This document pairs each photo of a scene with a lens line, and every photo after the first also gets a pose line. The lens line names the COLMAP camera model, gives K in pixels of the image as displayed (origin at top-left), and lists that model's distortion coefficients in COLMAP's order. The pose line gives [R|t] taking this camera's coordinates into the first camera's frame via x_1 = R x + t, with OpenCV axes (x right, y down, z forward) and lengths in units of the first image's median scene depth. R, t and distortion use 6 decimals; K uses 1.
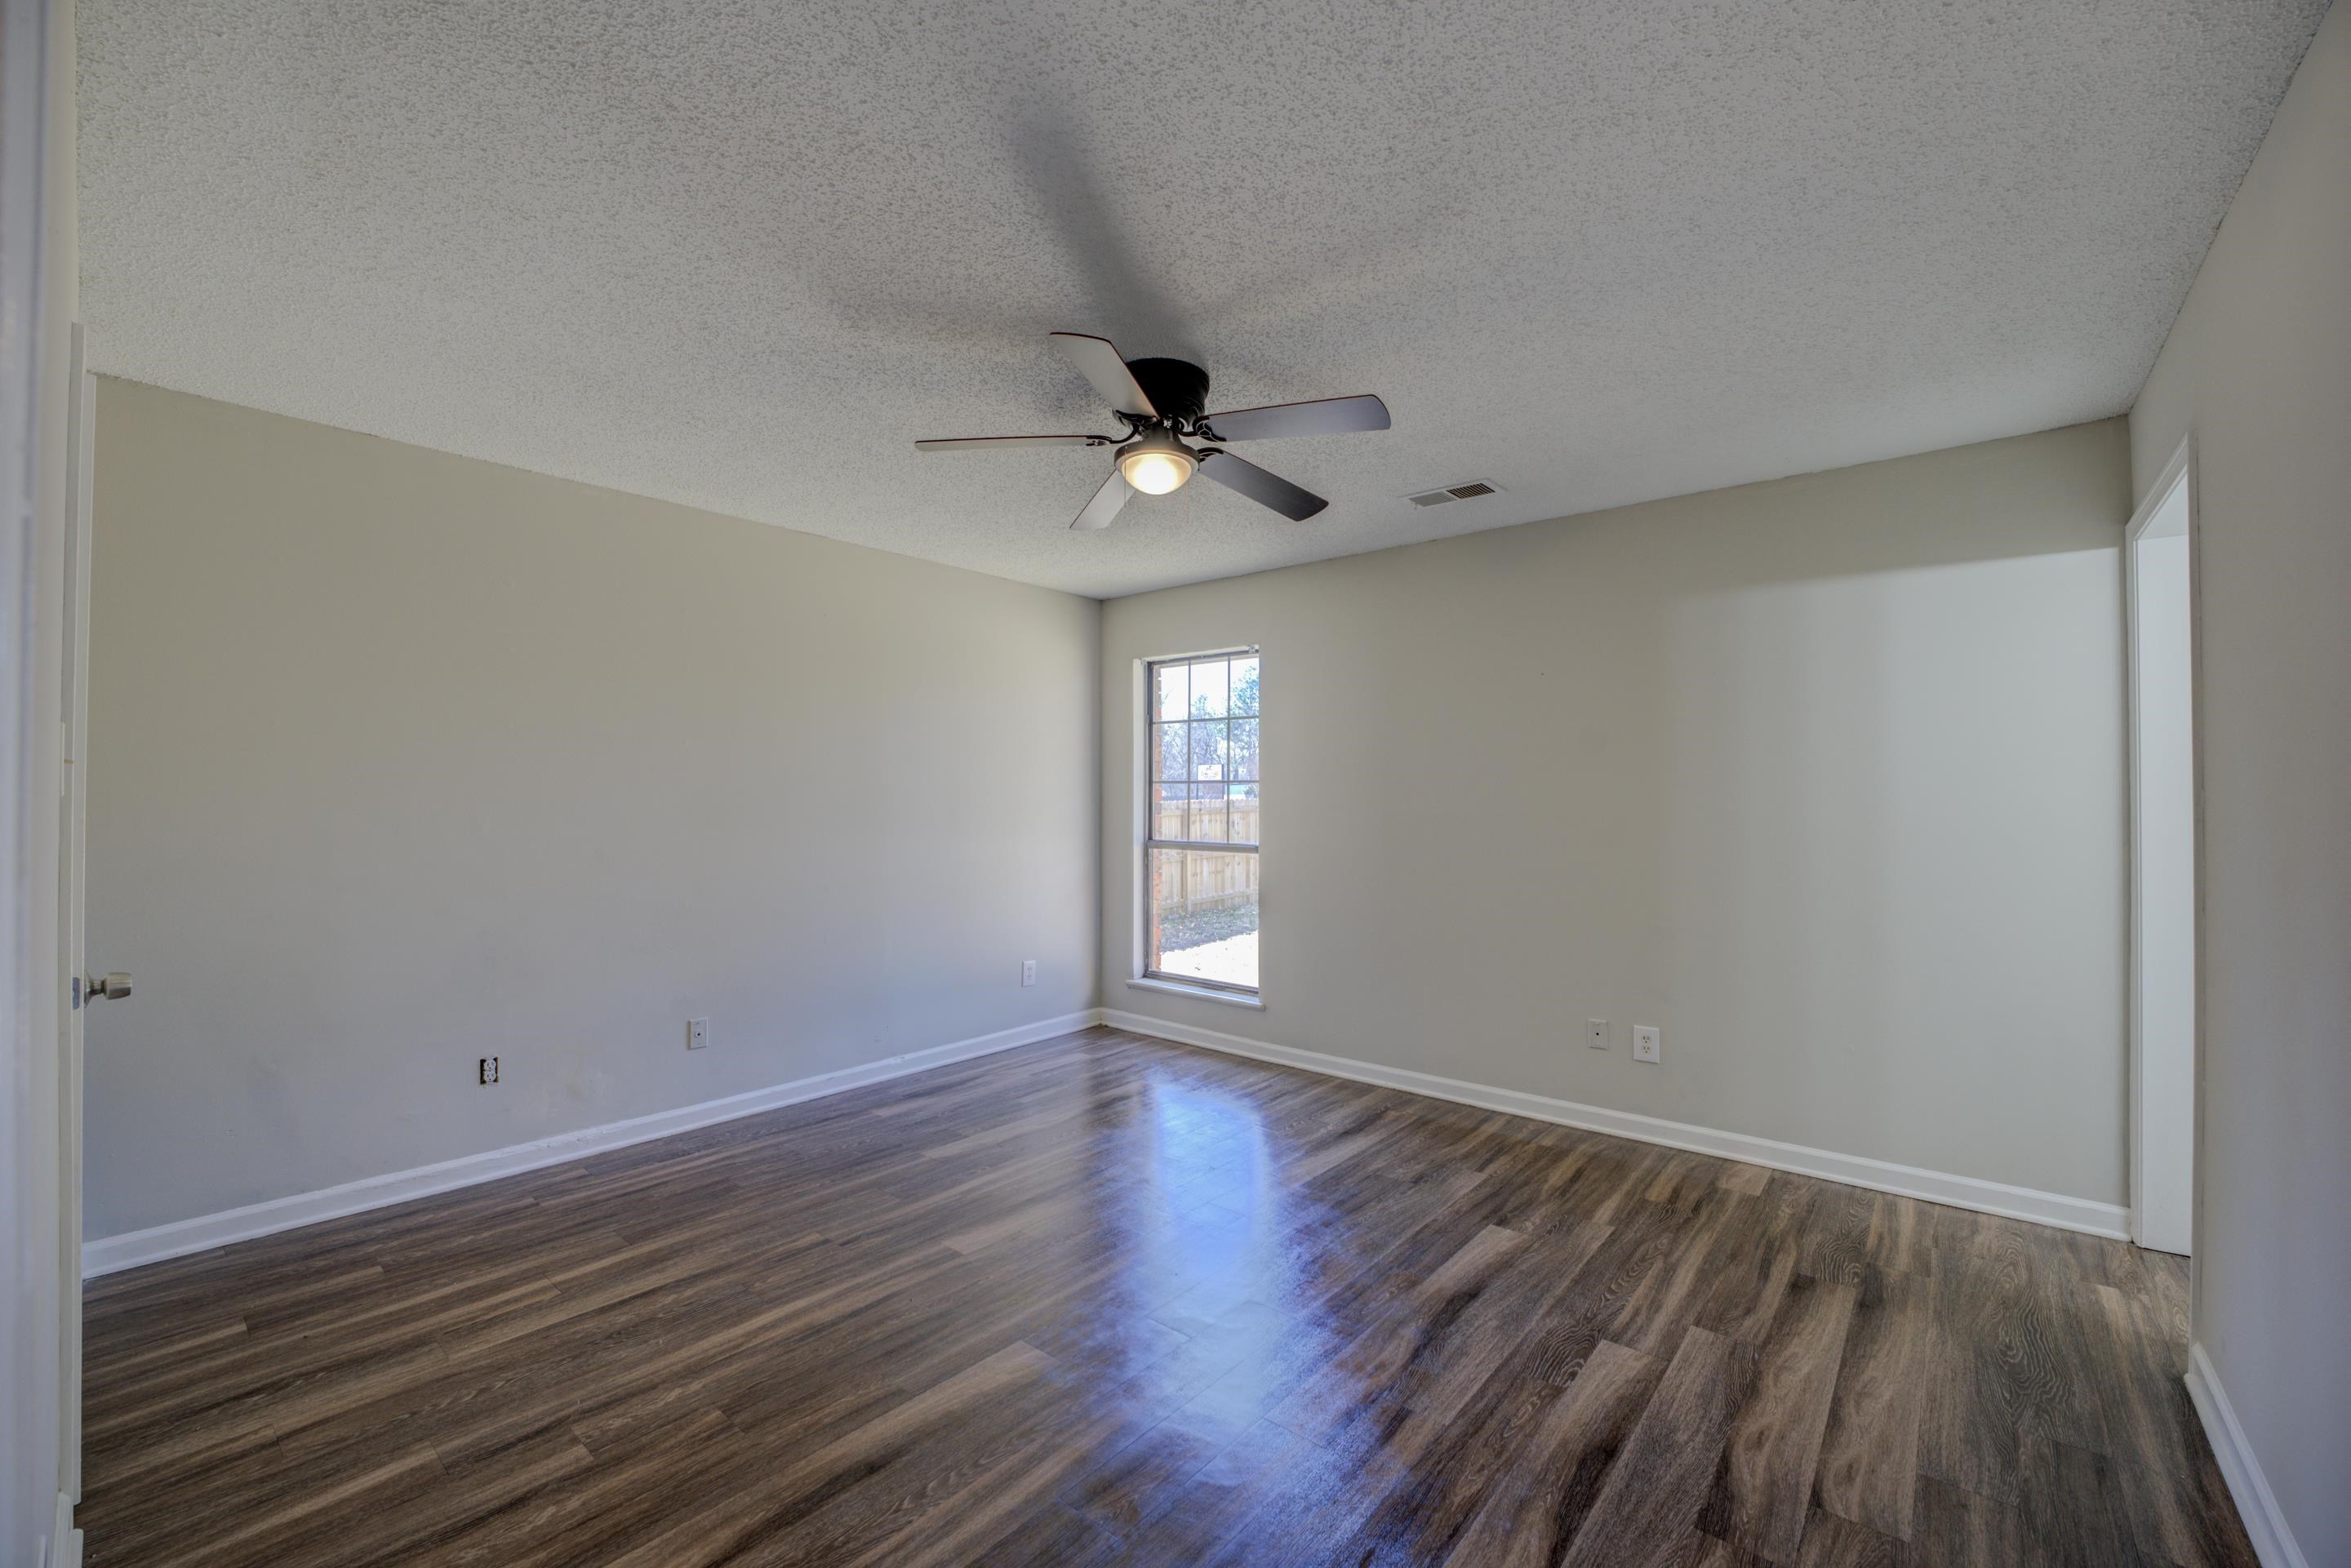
lens RADIAL K [[948.5, 0, 1169.1], [0, 948.5, 786.9], [0, 0, 1]] dist [-0.029850, 0.004628]
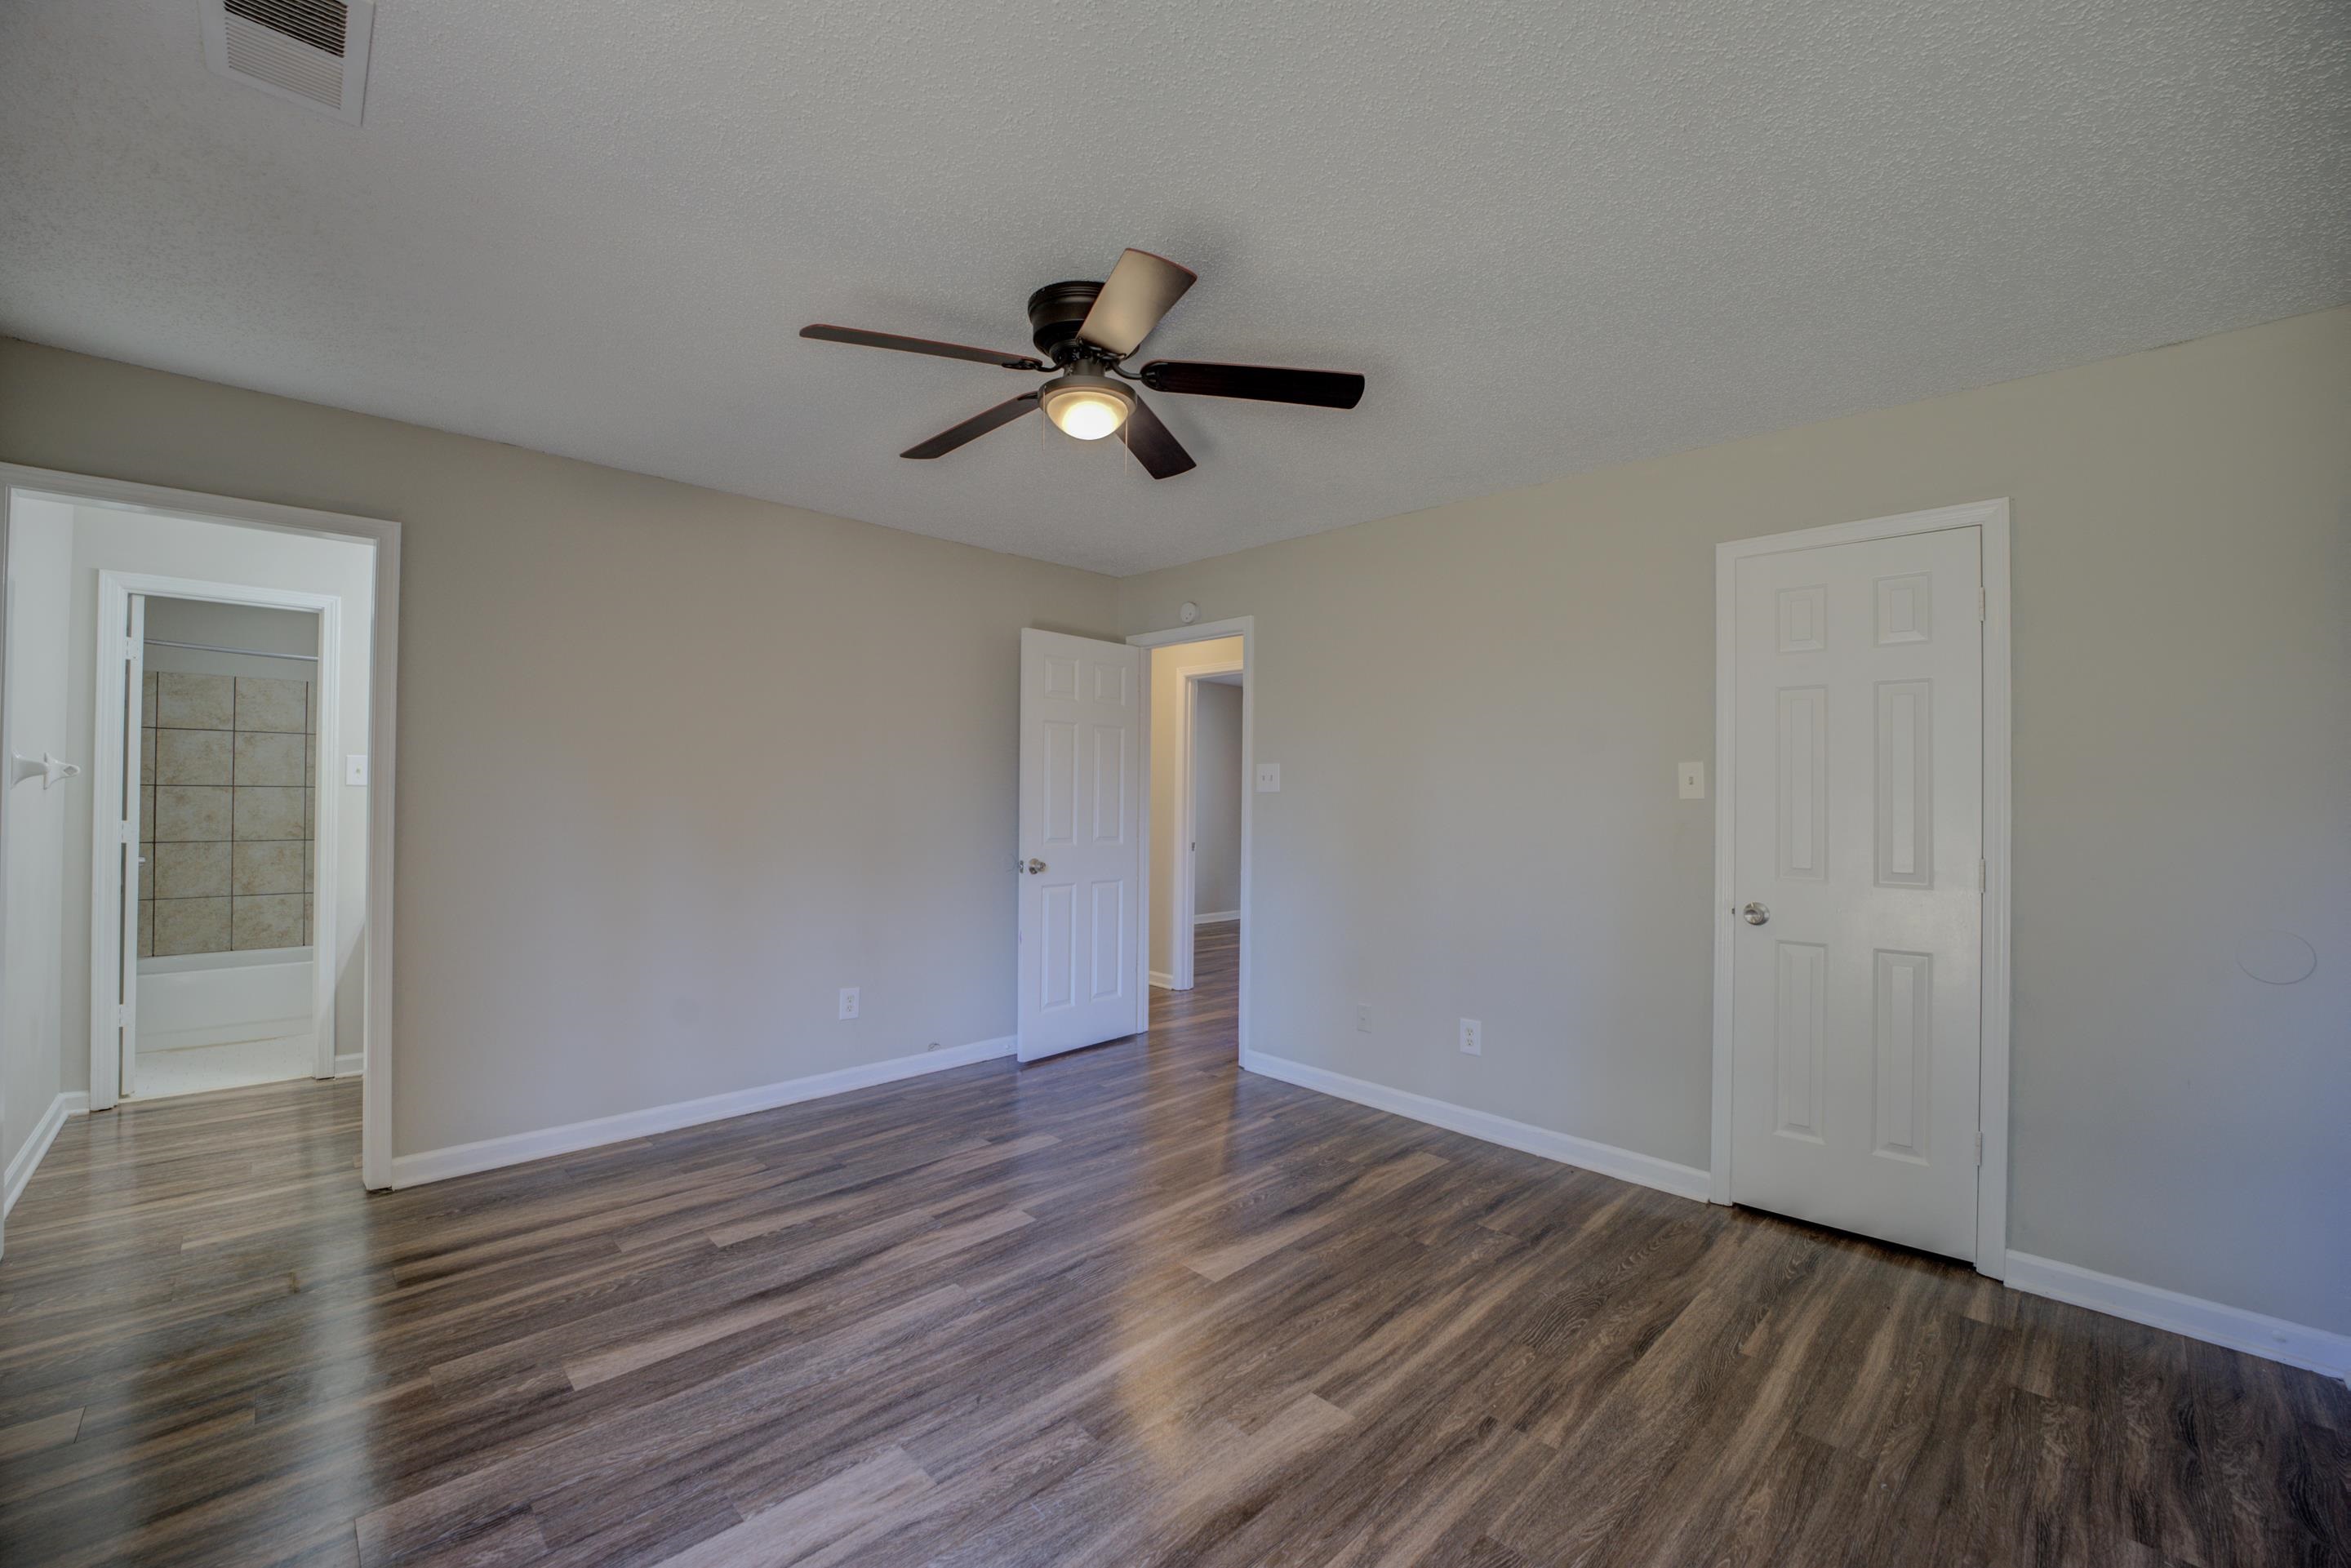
lens RADIAL K [[948.5, 0, 1169.1], [0, 948.5, 786.9], [0, 0, 1]] dist [-0.029850, 0.004628]
pose [[-0.995470, -0.013444, 0.094120, -0.197231], [-0.015675, 0.999613, -0.022999, 0.032085], [-0.093775, -0.024370, -0.995295, 2.092191]]
